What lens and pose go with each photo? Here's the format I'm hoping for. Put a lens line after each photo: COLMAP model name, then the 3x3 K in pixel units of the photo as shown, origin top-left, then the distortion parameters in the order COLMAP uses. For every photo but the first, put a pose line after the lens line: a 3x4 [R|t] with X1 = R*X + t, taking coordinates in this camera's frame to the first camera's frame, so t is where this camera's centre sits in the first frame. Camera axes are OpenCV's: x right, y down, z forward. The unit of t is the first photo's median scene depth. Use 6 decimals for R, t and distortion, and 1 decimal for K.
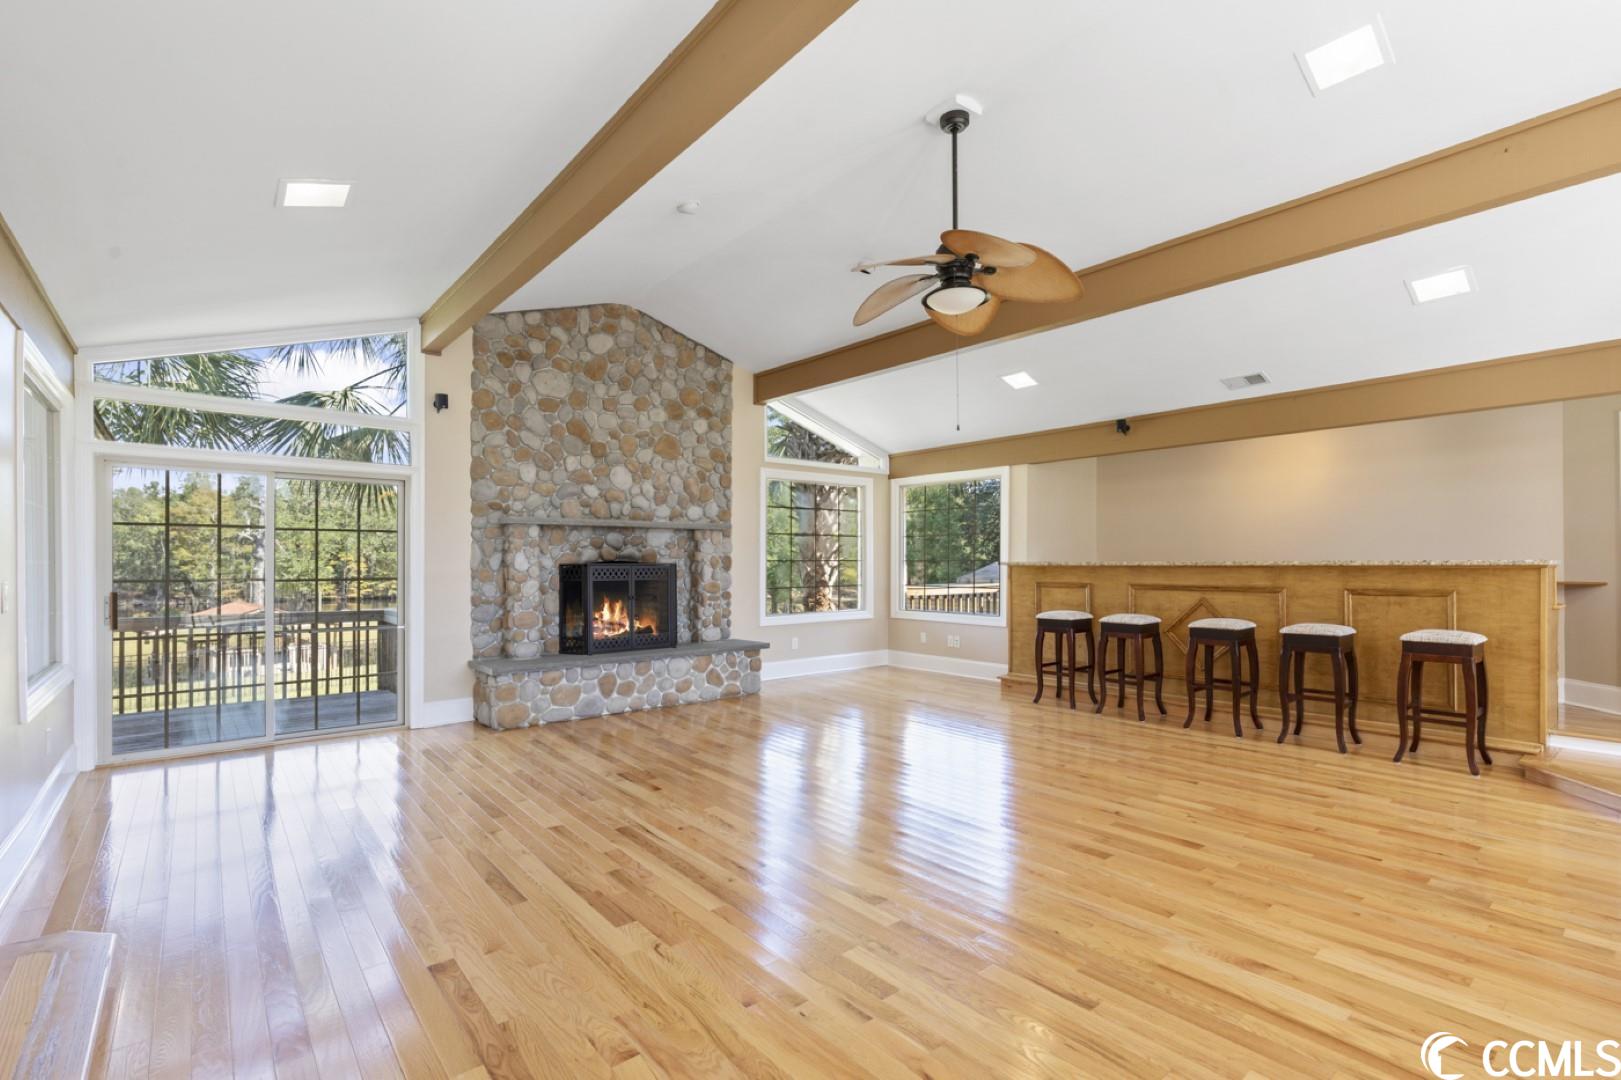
lens RADIAL K [[737.3, 0, 805.2], [0, 737.3, 556.3], [0, 0, 1]] dist [0.009039, -0.004071]
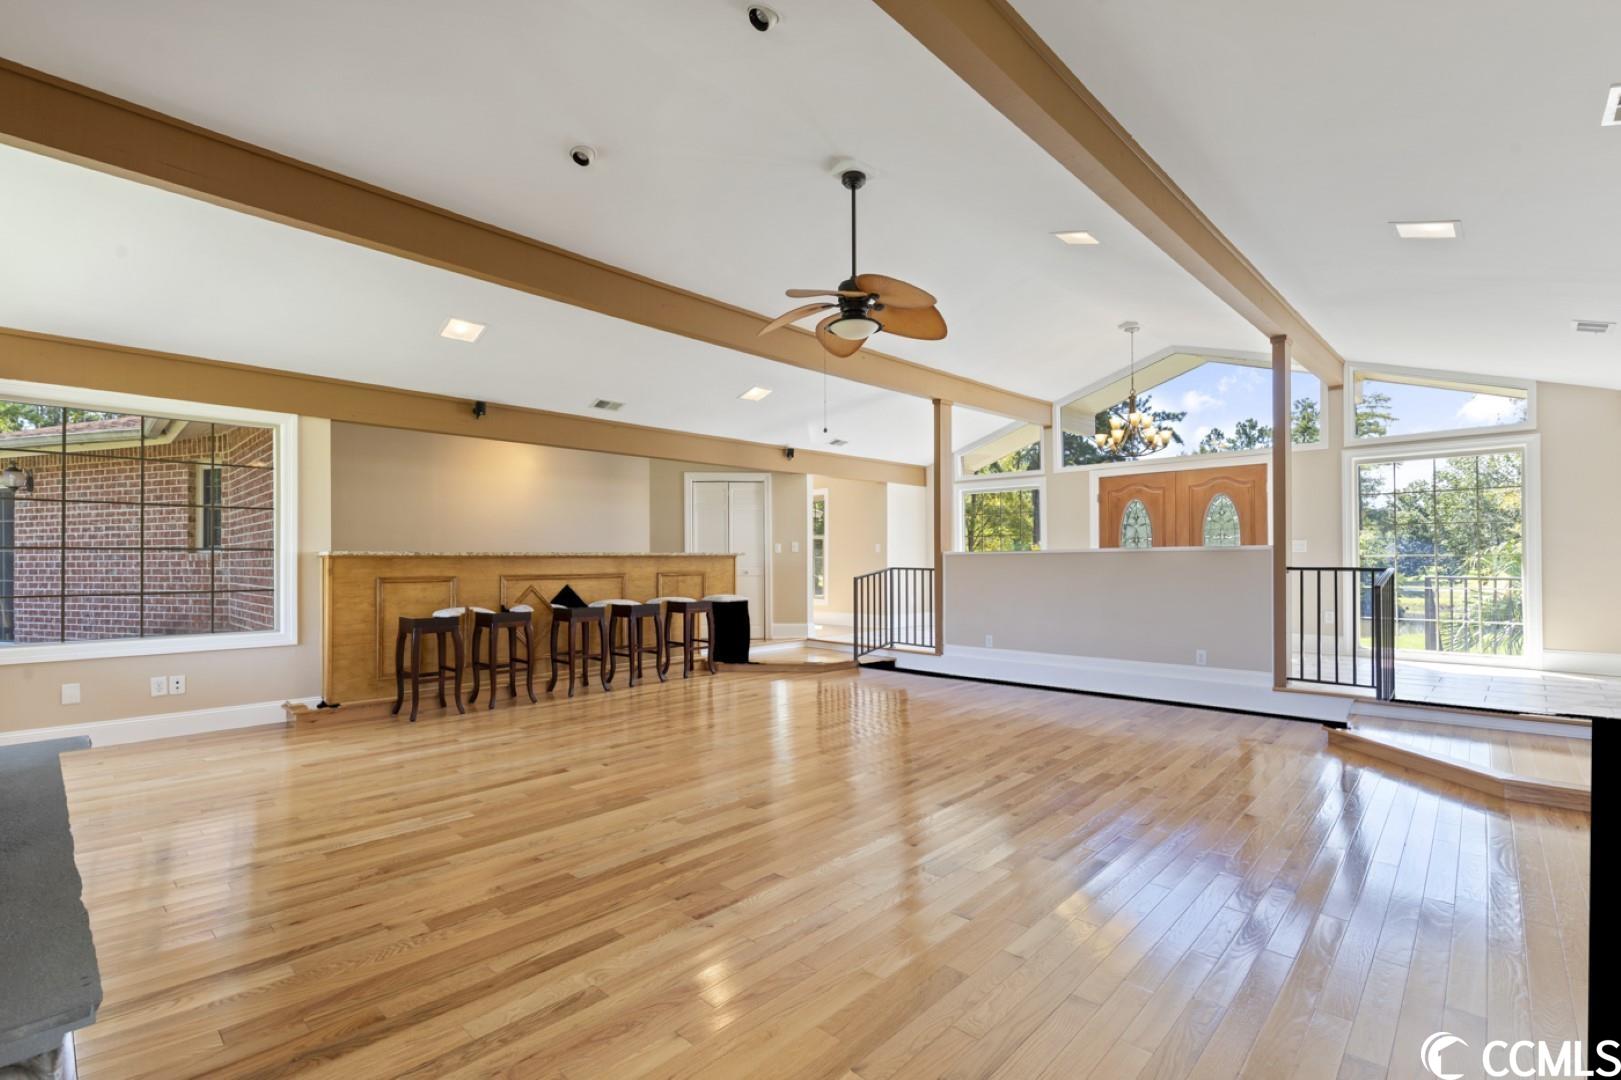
lens RADIAL K [[737.3, 0, 811.6], [0, 737.3, 589.4], [0, 0, 1]] dist [0.009039, -0.004071]
pose [[-0.107064, -0.033219, 0.993697, -0.544657], [-0.001040, 0.999445, 0.033299, 0.022303], [-0.994252, 0.002532, -0.107039, 0.645680]]
